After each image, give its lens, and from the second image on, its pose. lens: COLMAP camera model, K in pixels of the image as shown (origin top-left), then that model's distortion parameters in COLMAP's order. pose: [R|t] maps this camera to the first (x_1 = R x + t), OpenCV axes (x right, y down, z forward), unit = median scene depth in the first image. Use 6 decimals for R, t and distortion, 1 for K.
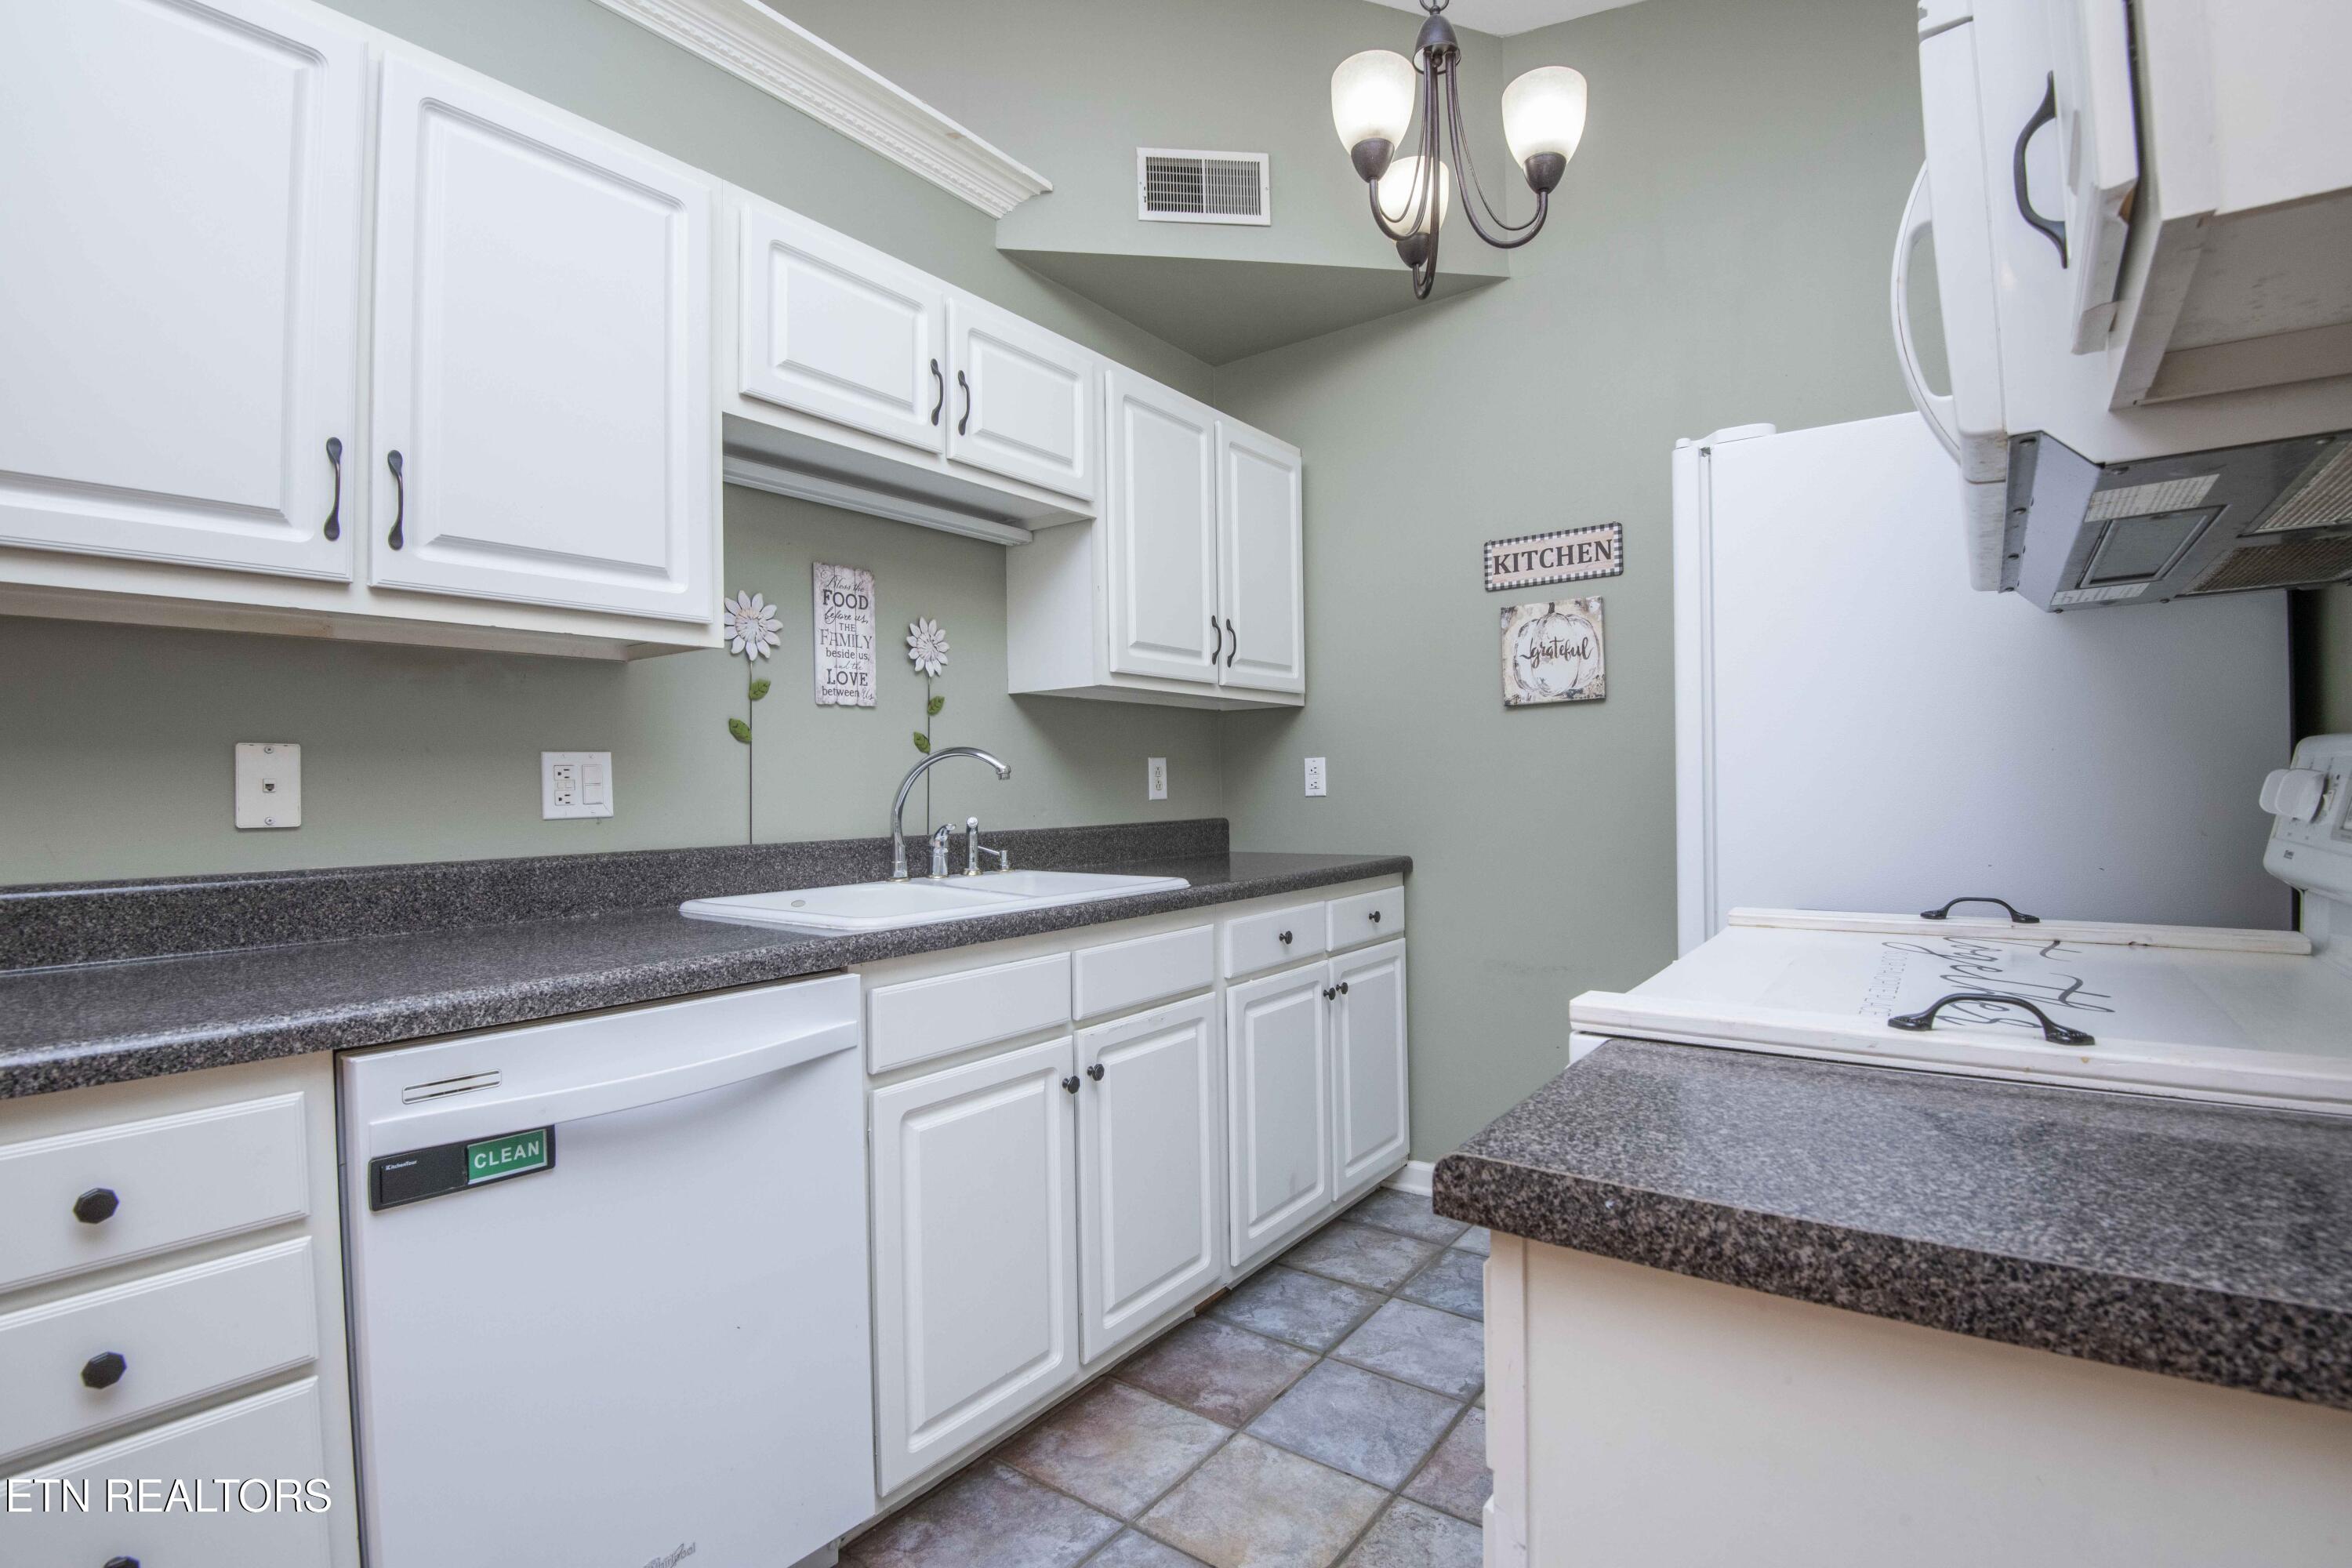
lens RADIAL K [[1085.6, 0, 1187.0], [0, 1085.6, 777.2], [0, 0, 1]] dist [-0.019393, -0.014879]
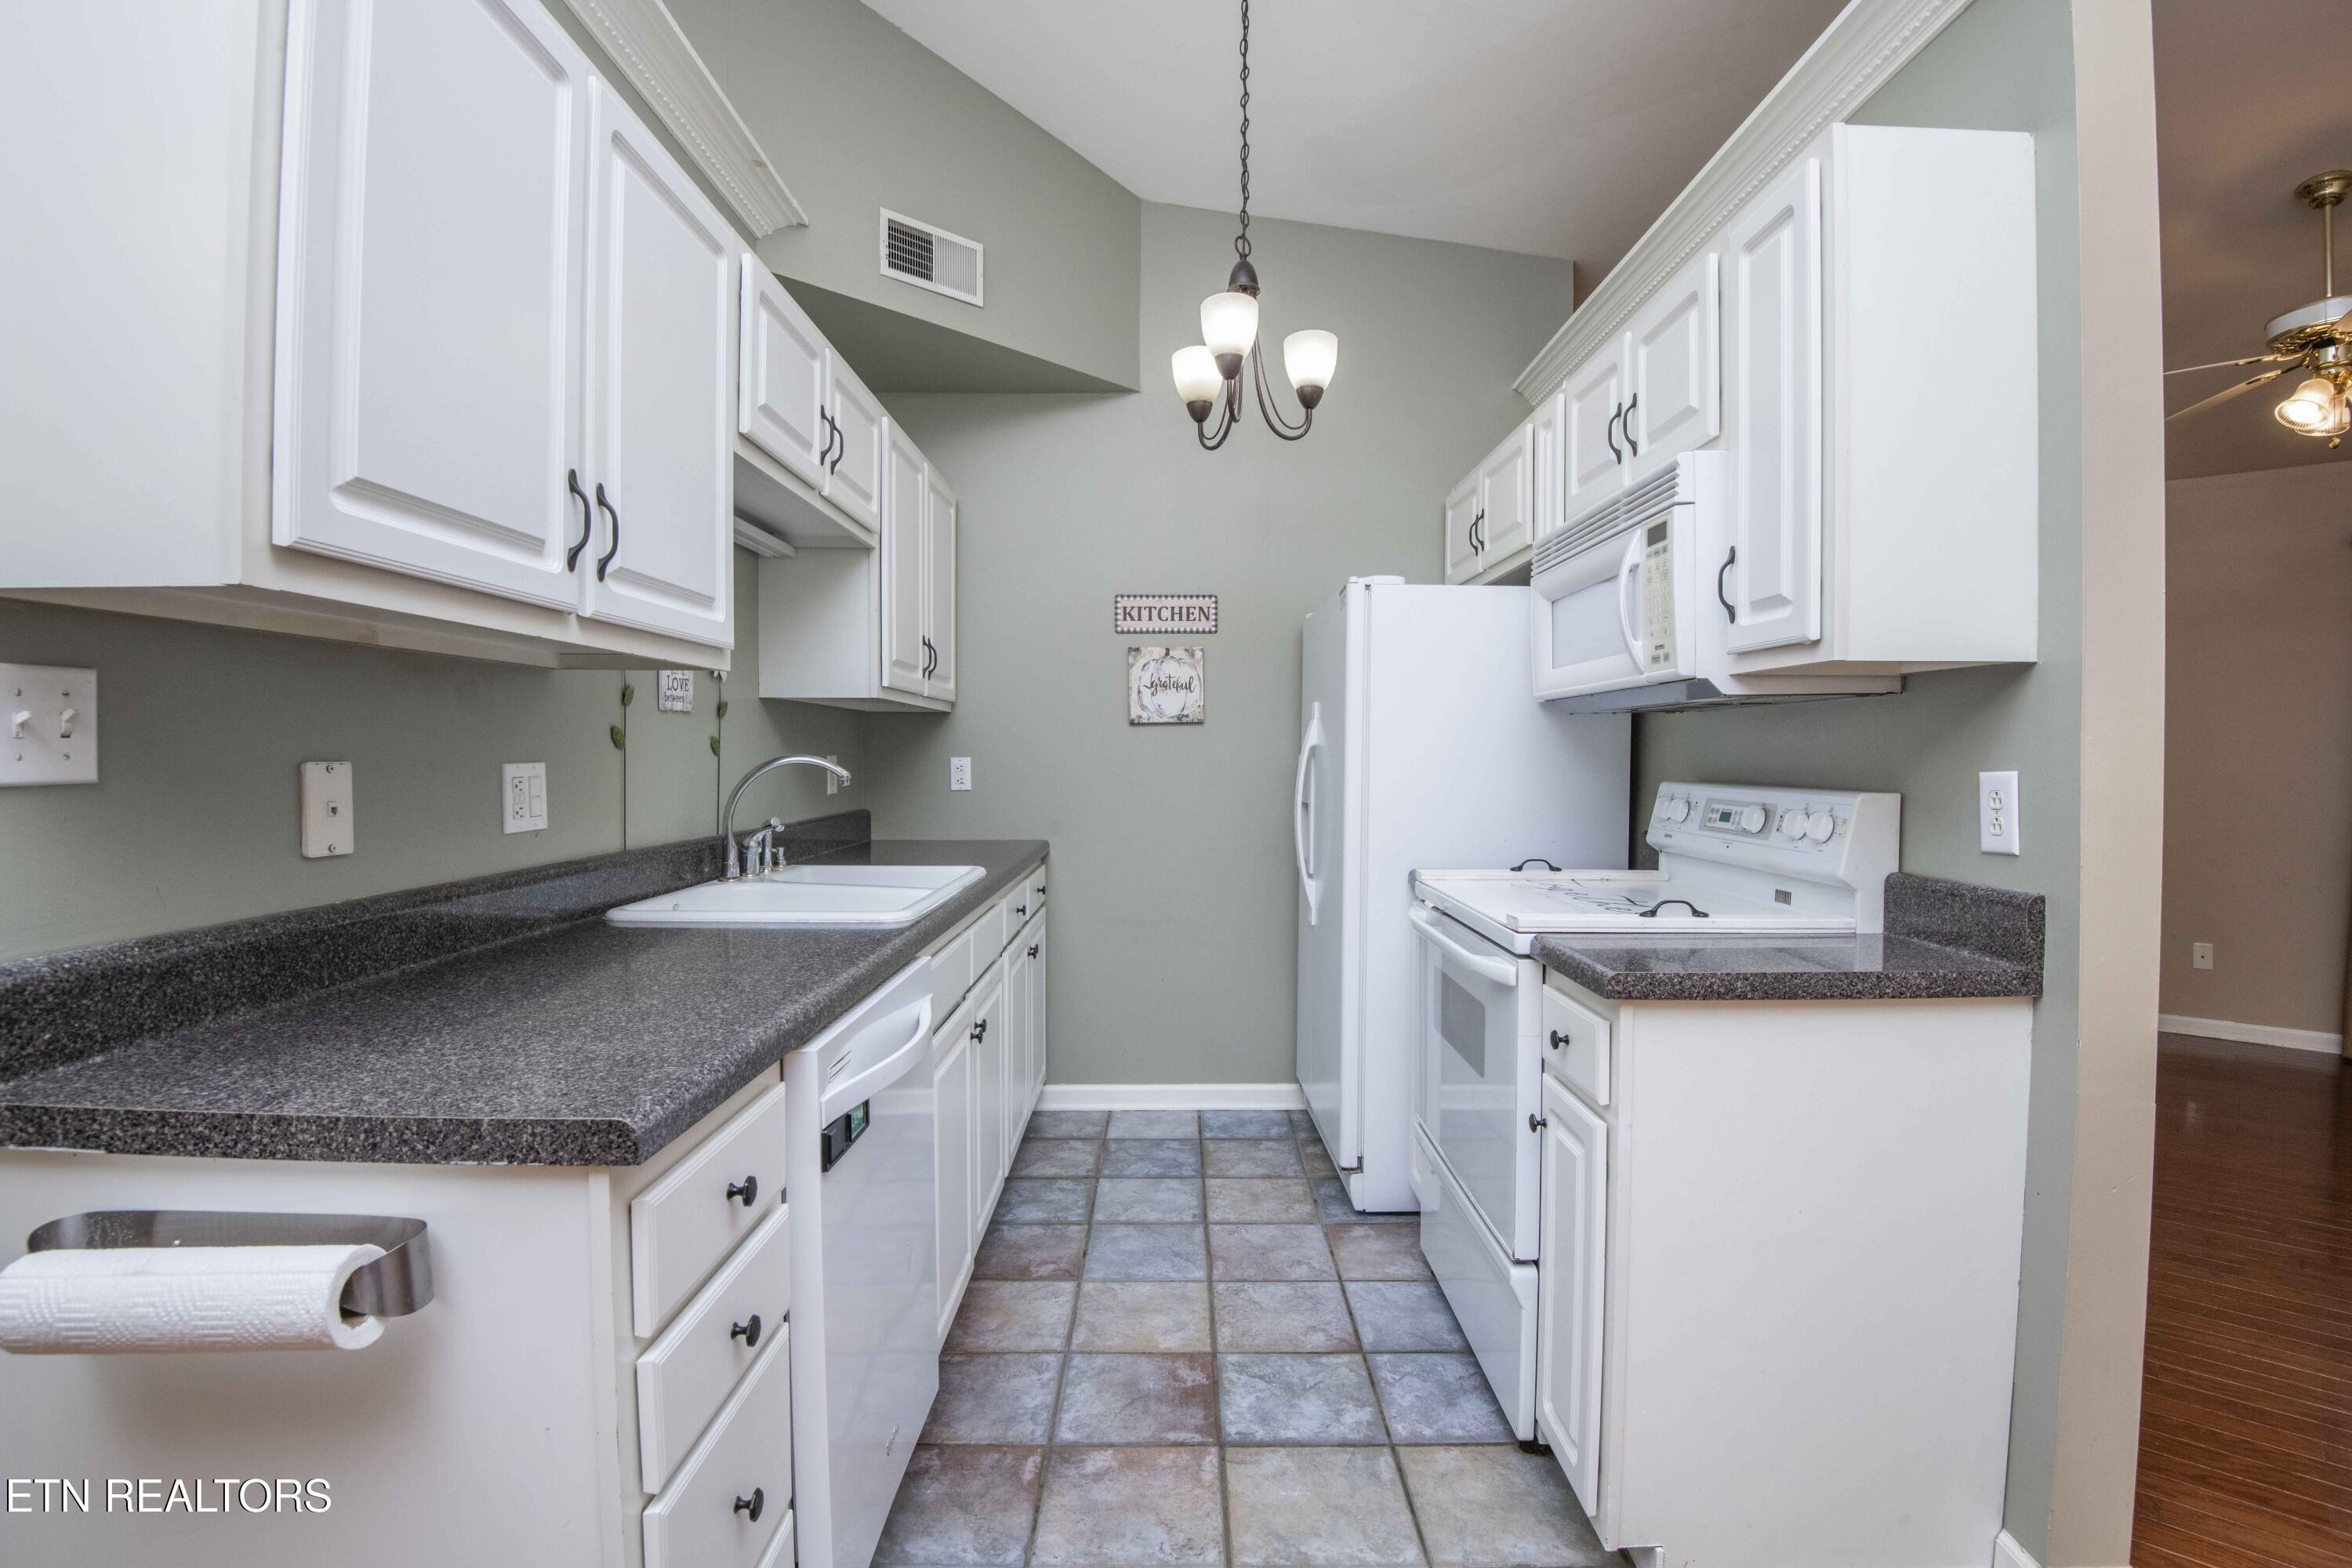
lens RADIAL K [[1085.6, 0, 1183.8], [0, 1085.6, 775.7], [0, 0, 1]] dist [-0.019393, -0.014879]
pose [[0.796612, 0.006892, 0.604452, -0.597826], [-0.022560, 0.999577, 0.018334, -0.037768], [-0.604070, -0.028241, 0.796431, -0.107880]]
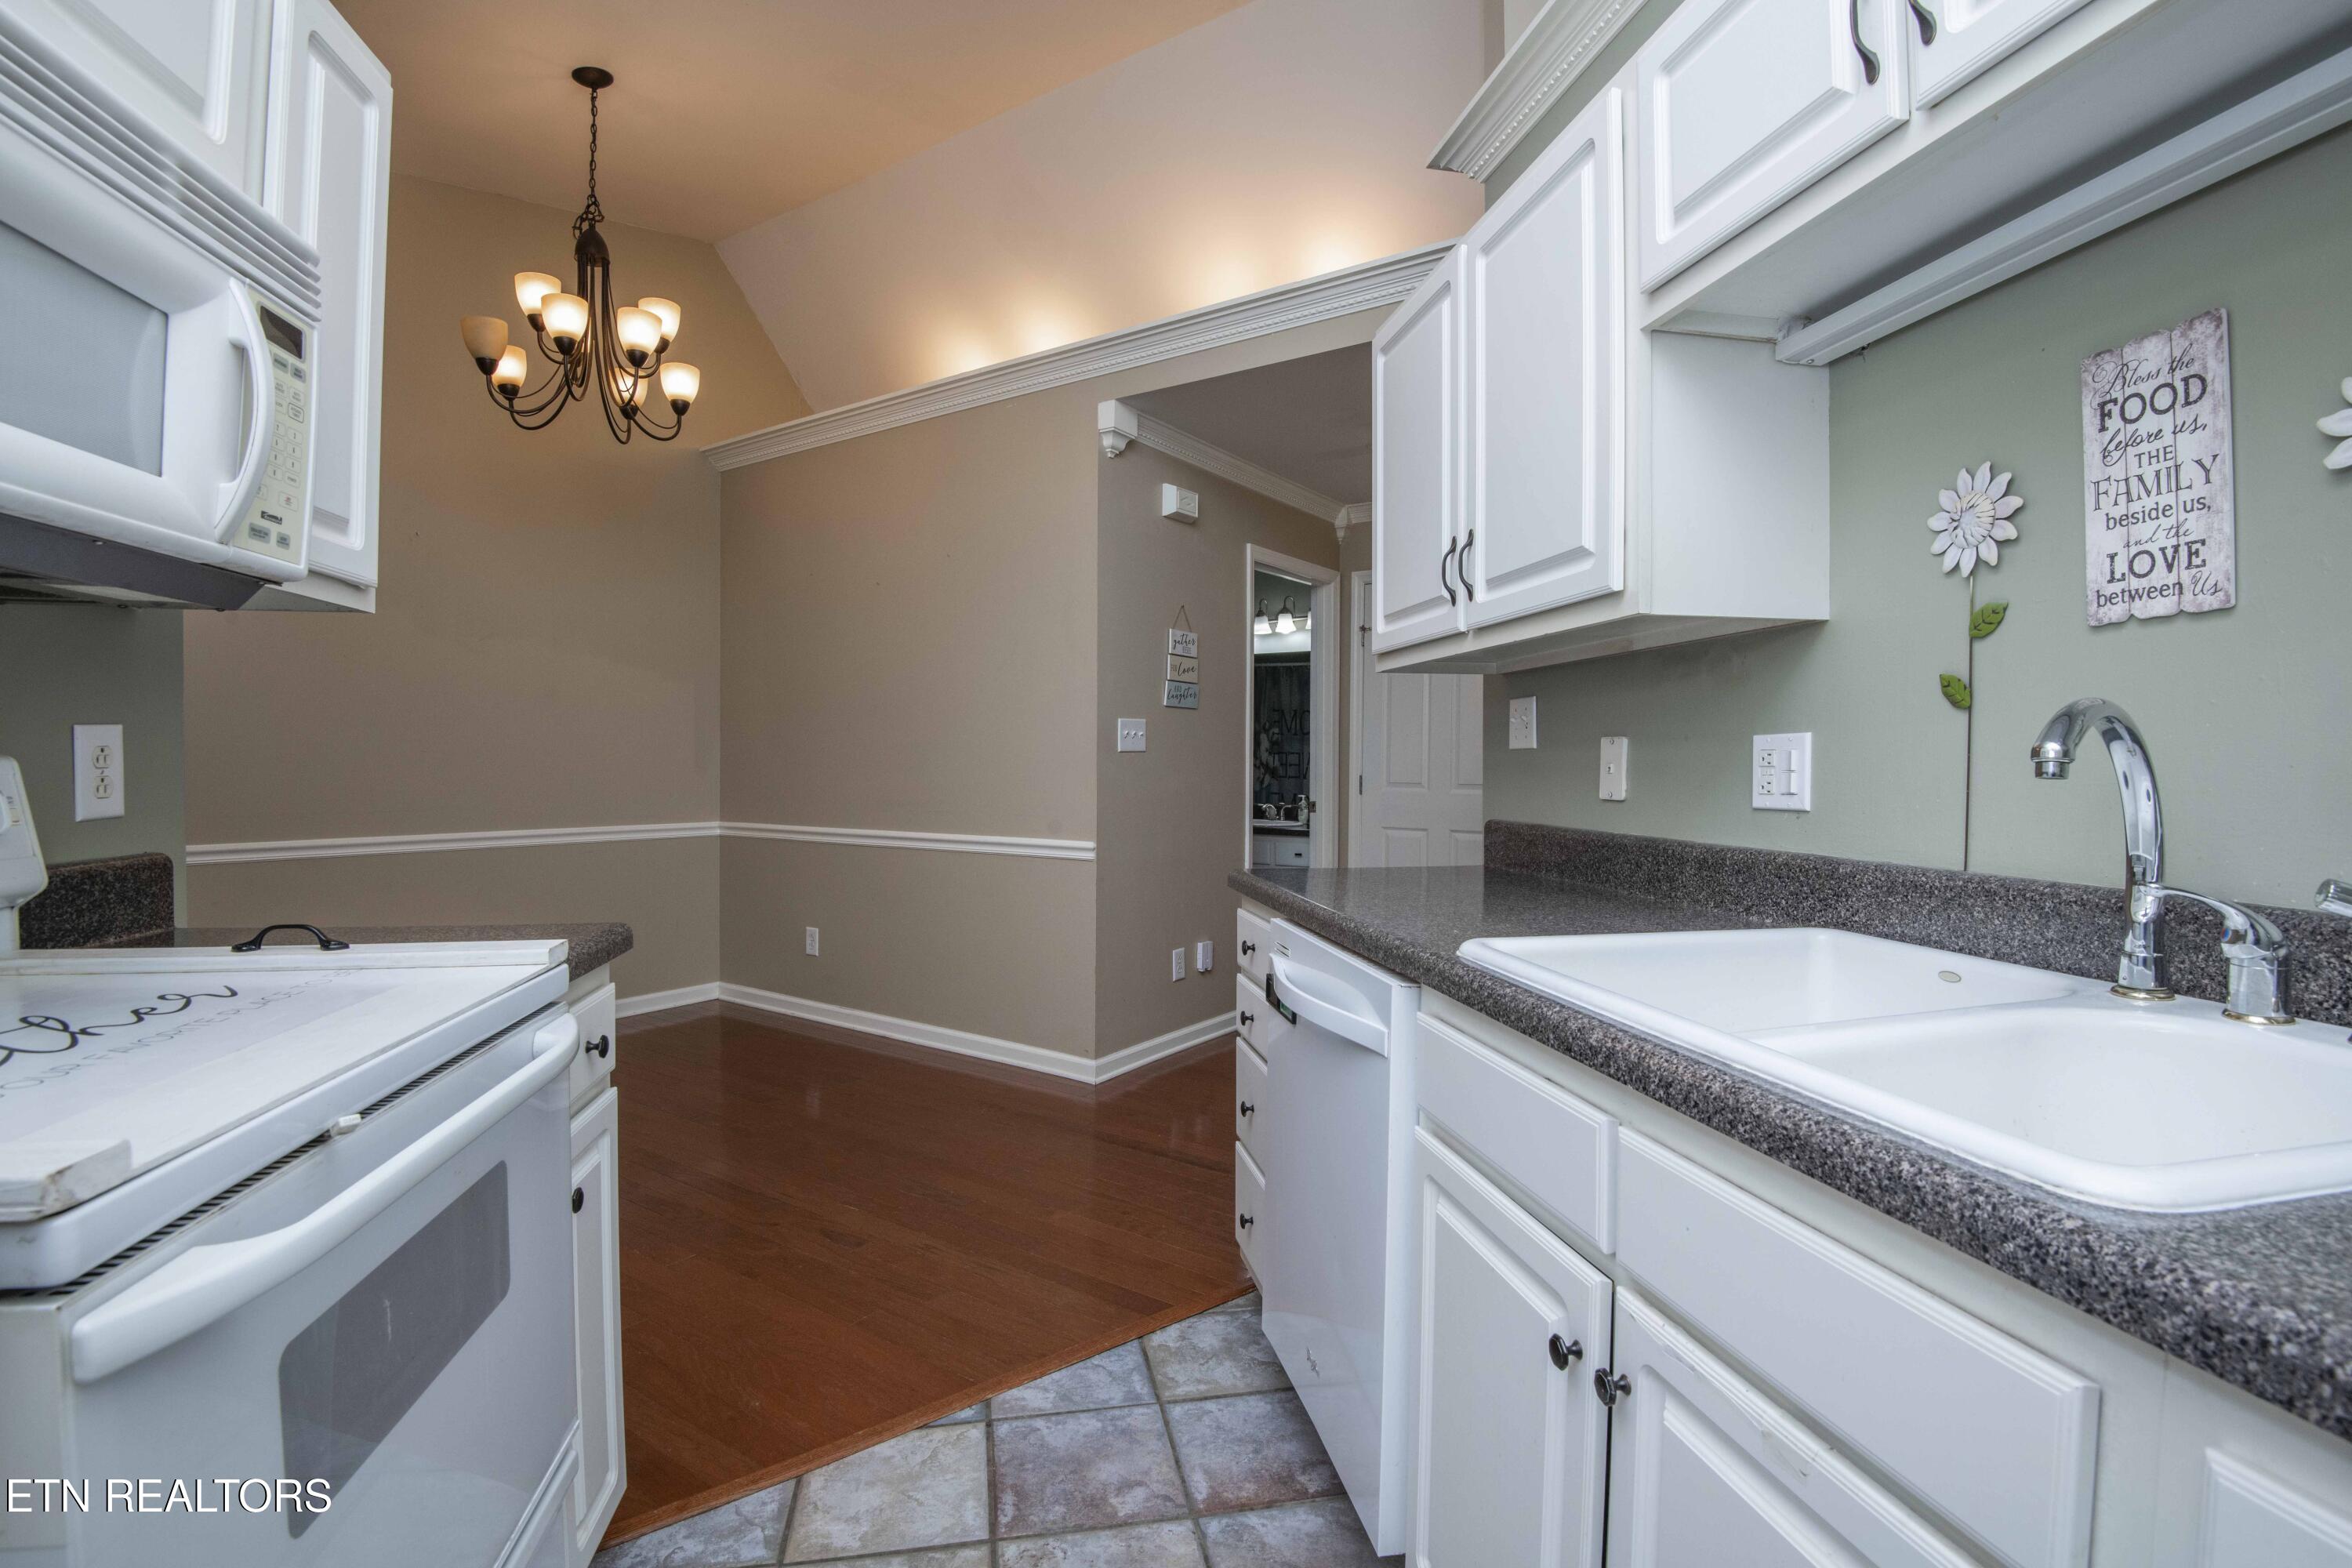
lens RADIAL K [[1085.6, 0, 1185.7], [0, 1085.6, 779.3], [0, 0, 1]] dist [-0.019393, -0.014879]
pose [[-0.672499, 0.025425, -0.739661, 0.360350], [0.013561, 0.999665, 0.022032, -0.011067], [0.739974, 0.004786, -0.672619, 1.087098]]
